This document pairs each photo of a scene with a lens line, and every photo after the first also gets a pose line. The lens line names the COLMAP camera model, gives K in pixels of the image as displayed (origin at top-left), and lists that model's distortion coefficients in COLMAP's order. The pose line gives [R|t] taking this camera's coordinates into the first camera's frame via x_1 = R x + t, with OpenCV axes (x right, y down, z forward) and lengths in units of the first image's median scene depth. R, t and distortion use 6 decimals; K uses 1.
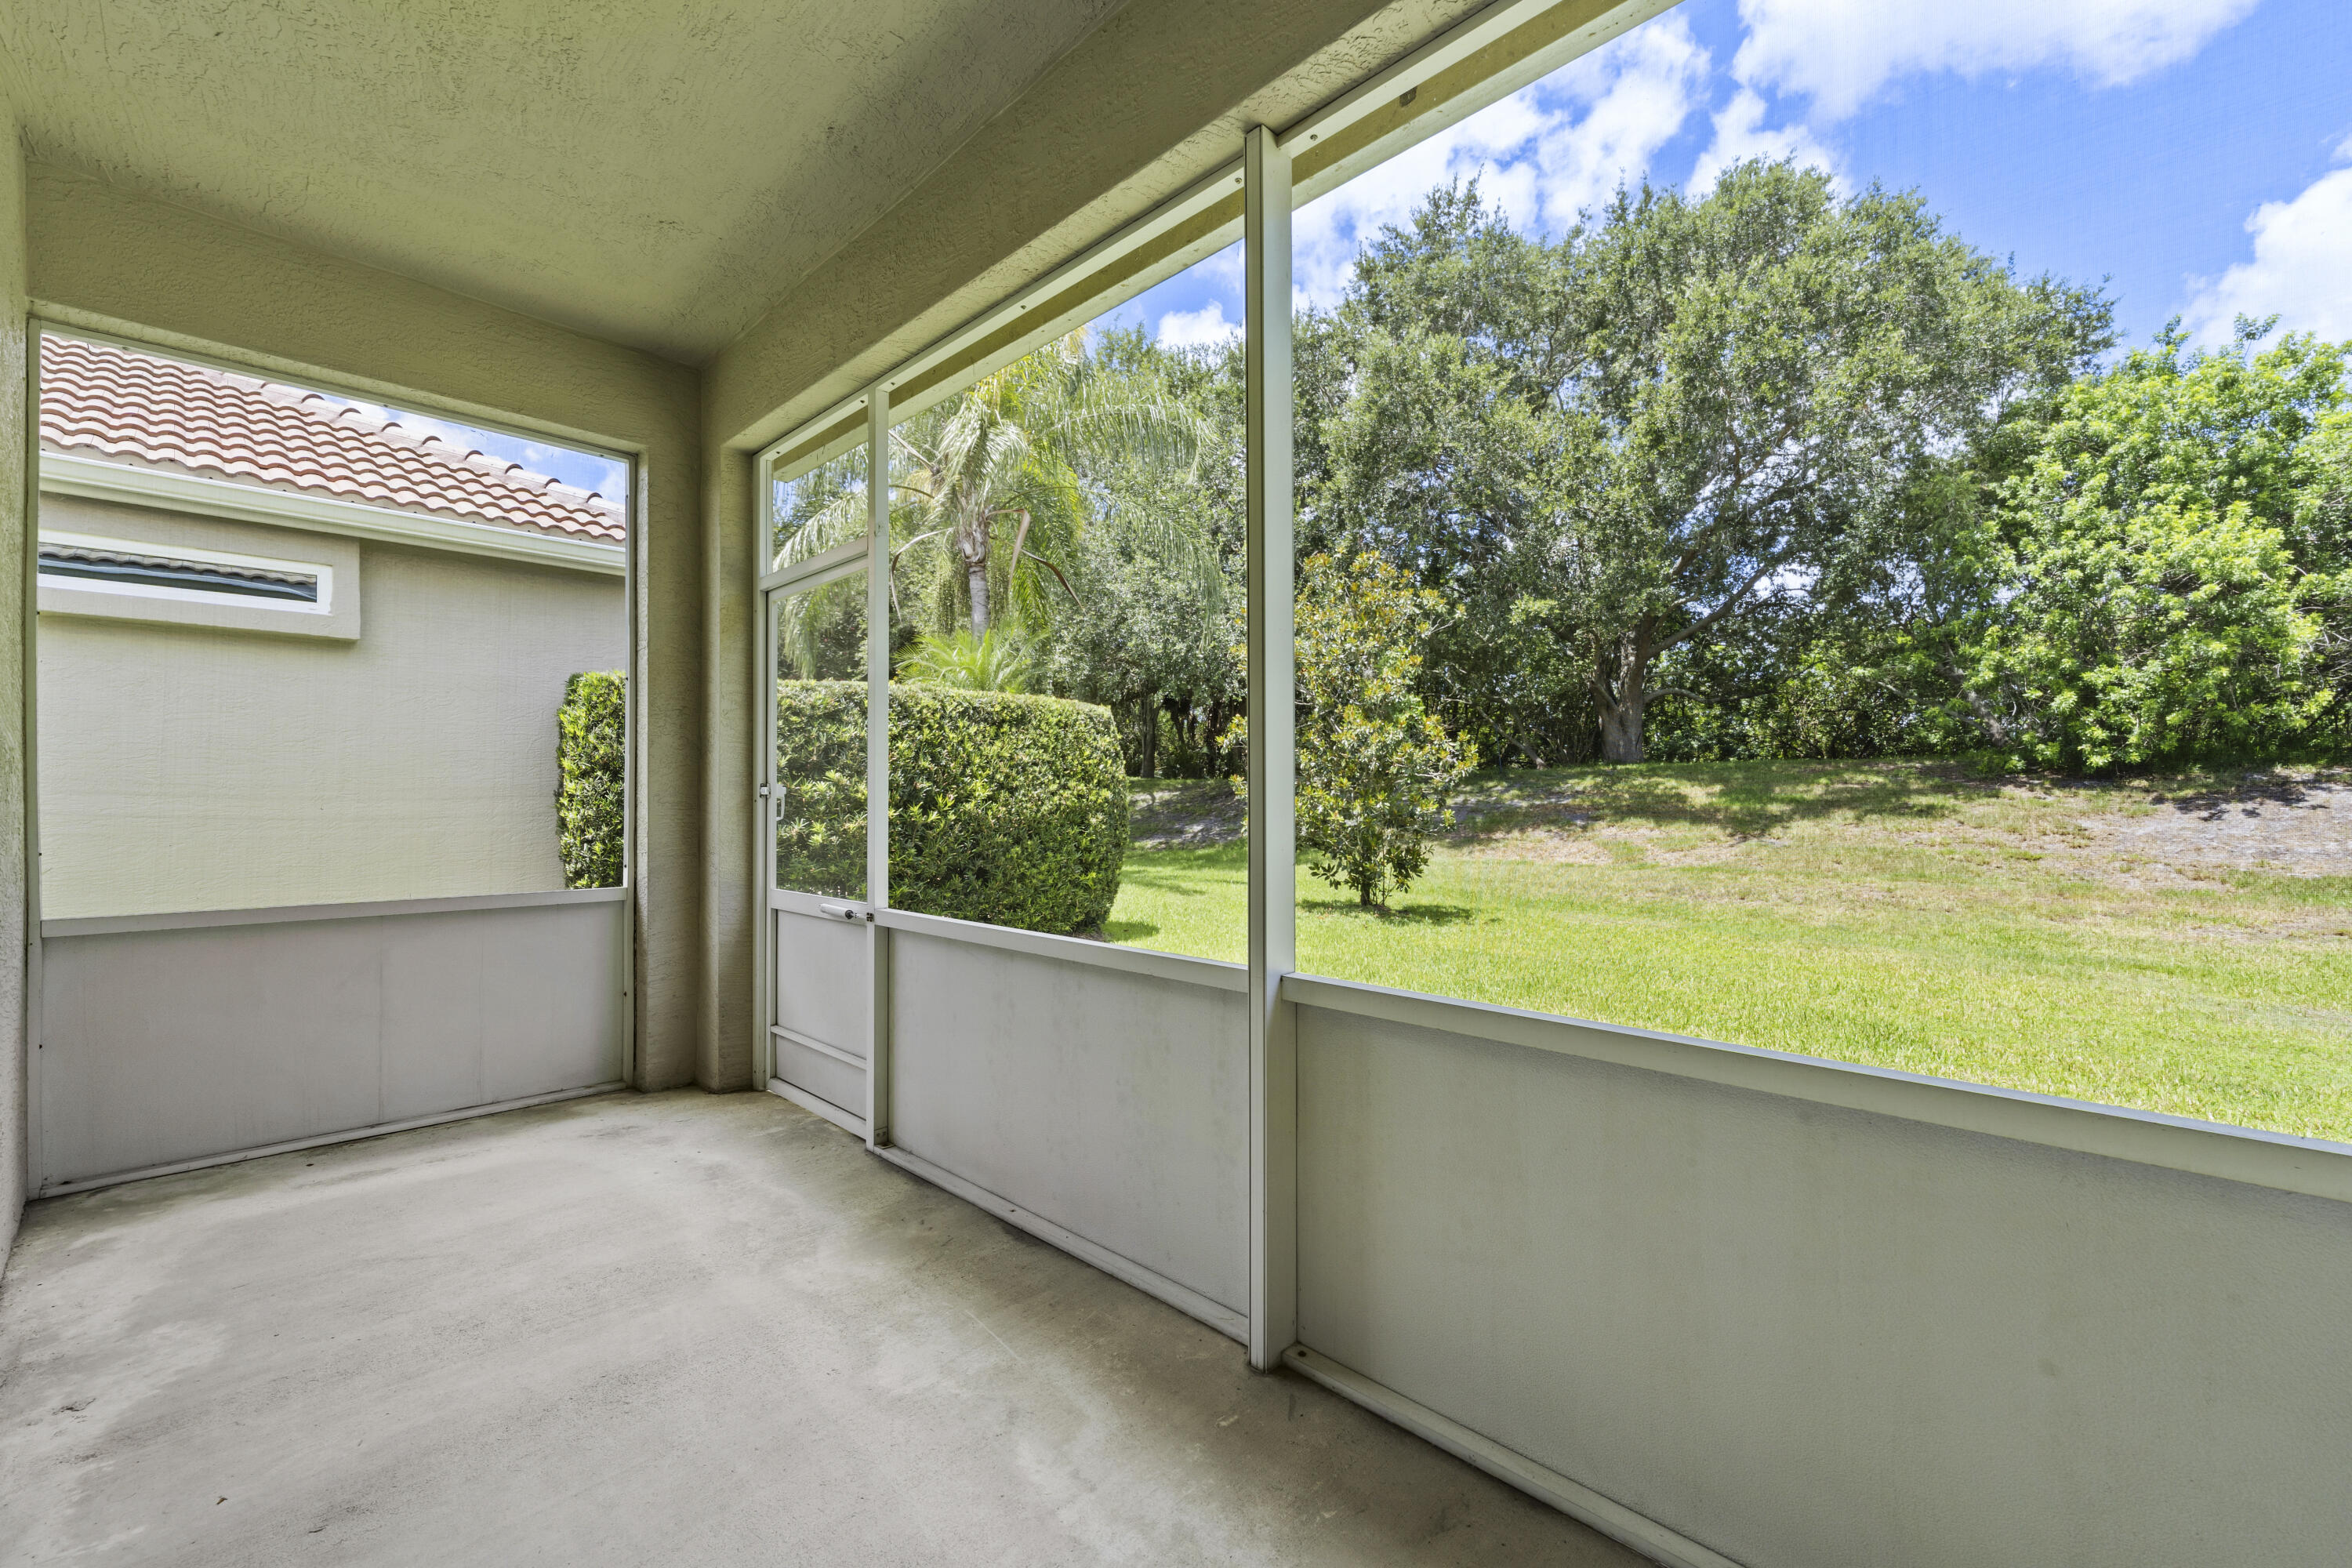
lens RADIAL K [[959.3, 0, 1171.3], [0, 959.3, 786.8], [0, 0, 1]] dist [-0.000801, -0.000898]
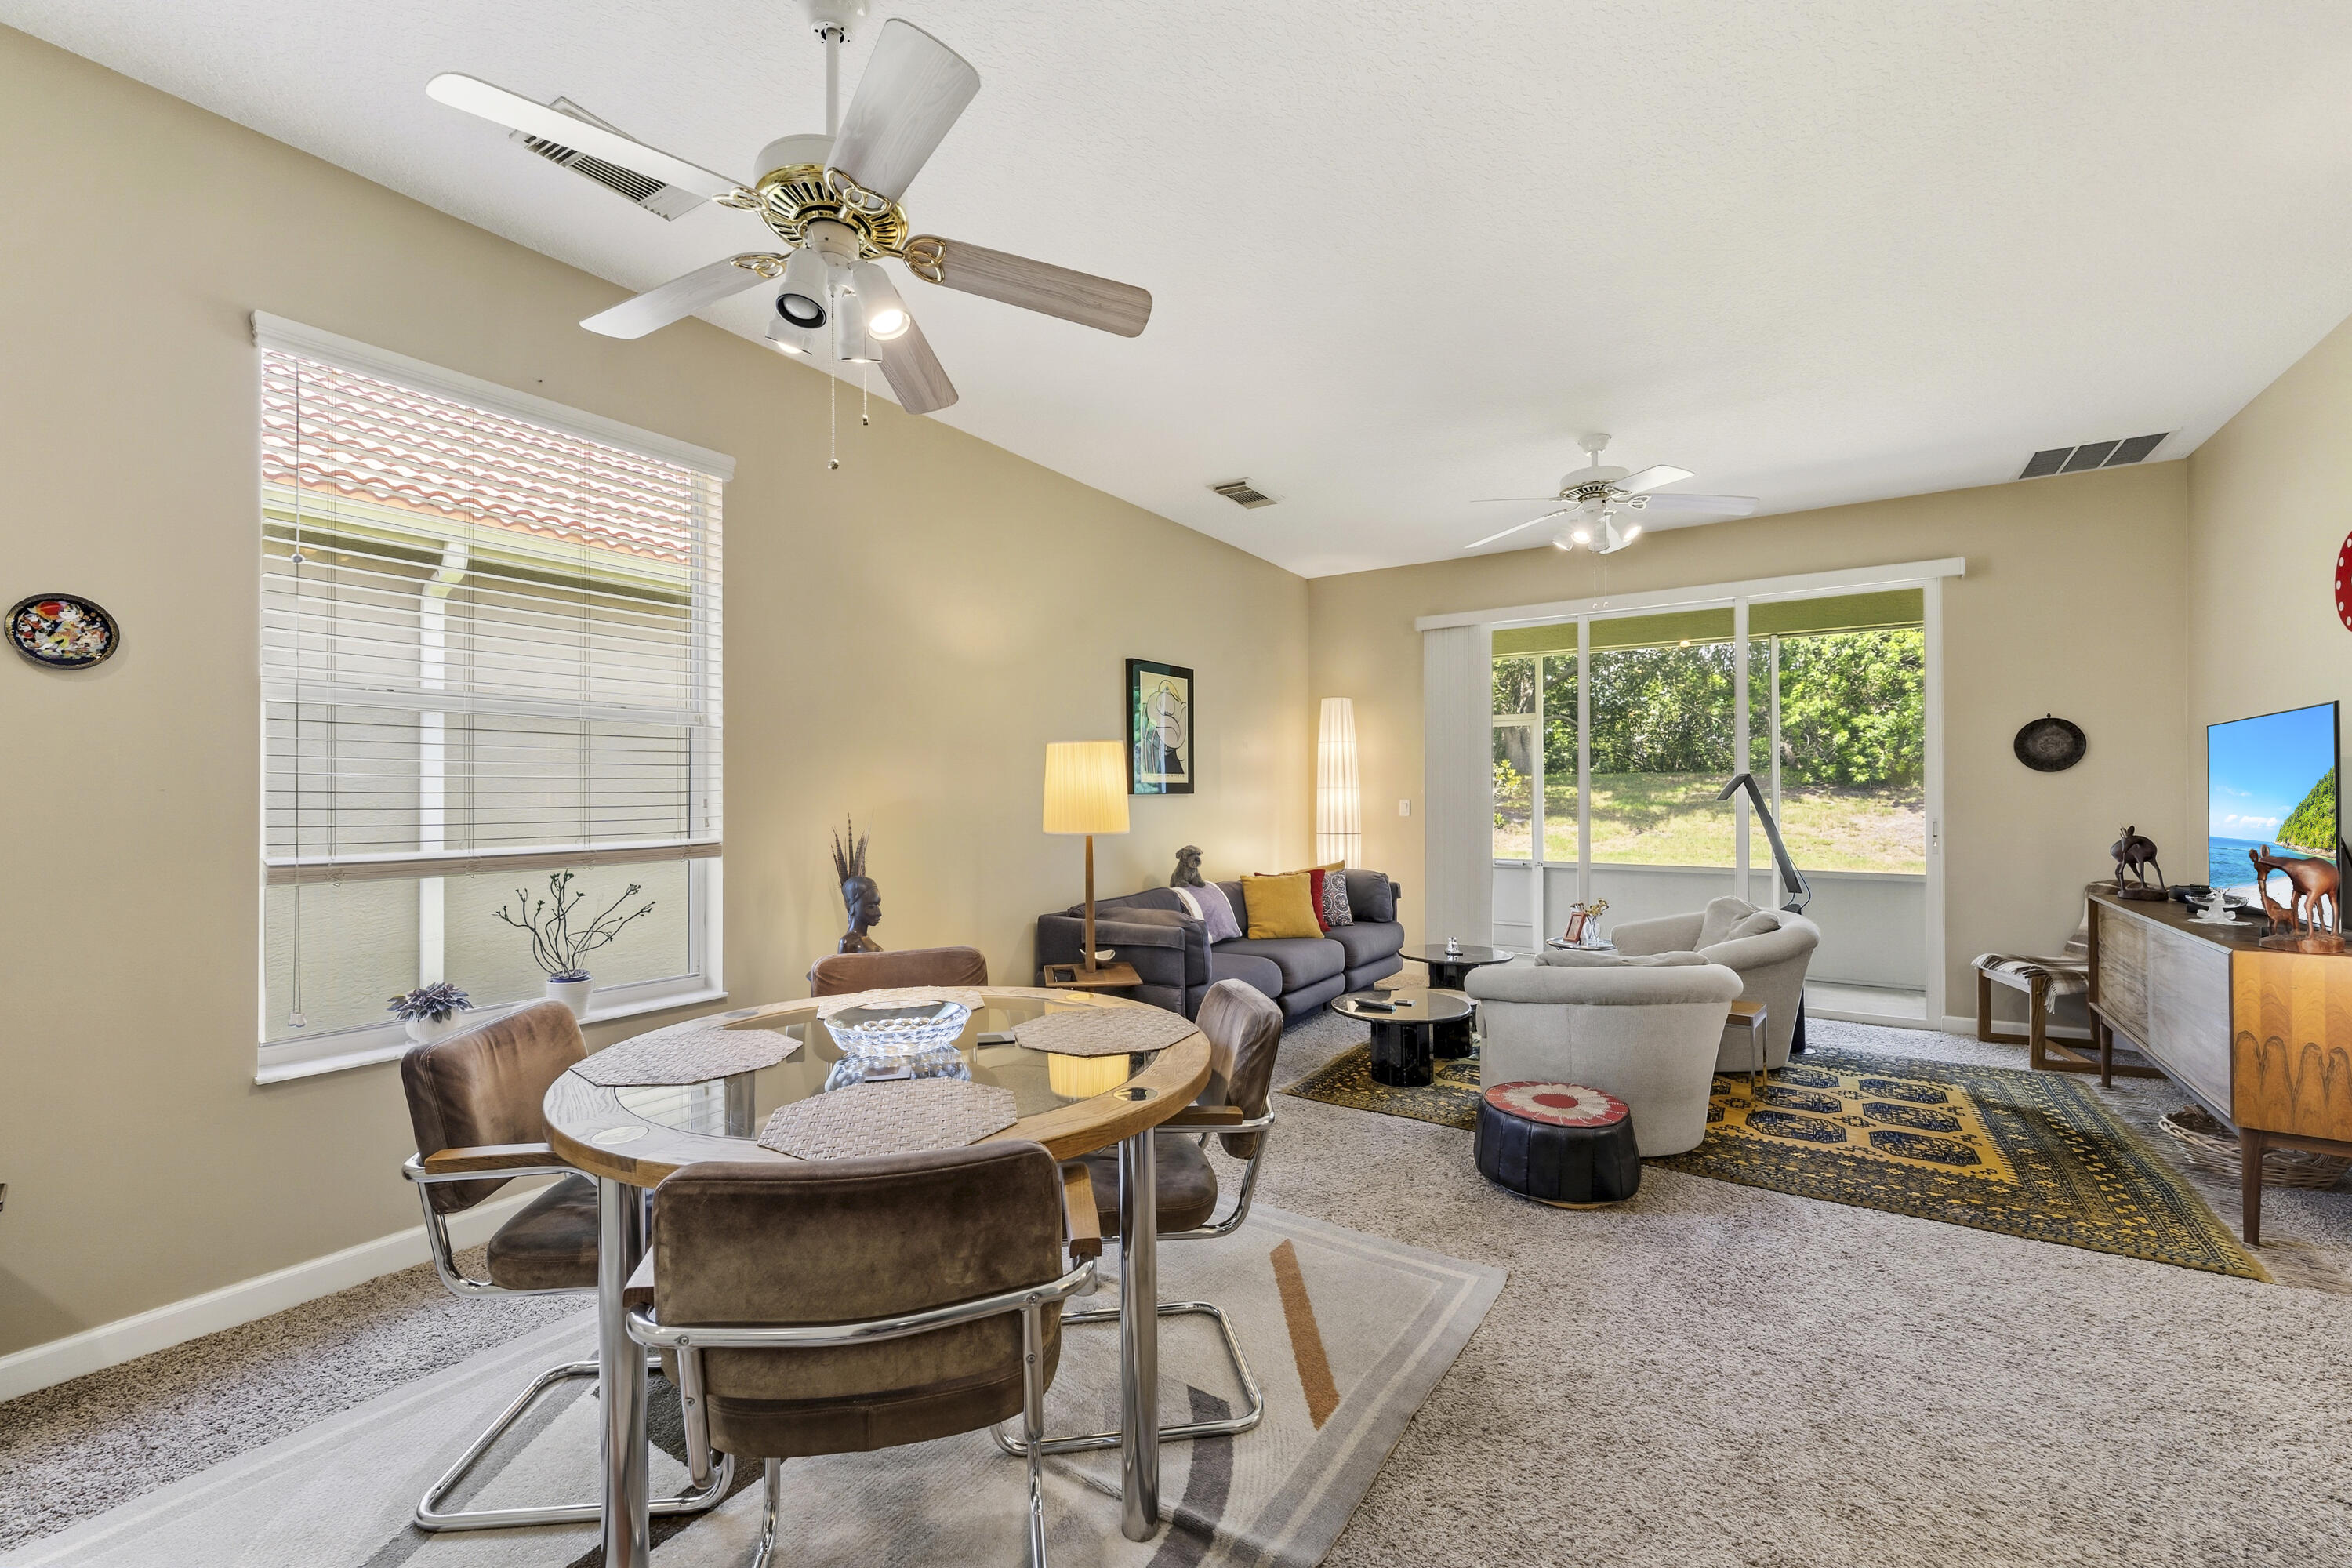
lens RADIAL K [[959.3, 0, 1167.4], [0, 959.3, 785.0], [0, 0, 1]] dist [-0.000801, -0.000898]
pose [[0.981696, 0.003000, 0.190433, -0.368695], [-0.003672, 0.999988, 0.003175, -0.016267], [-0.190421, -0.003816, 0.981695, -0.255774]]
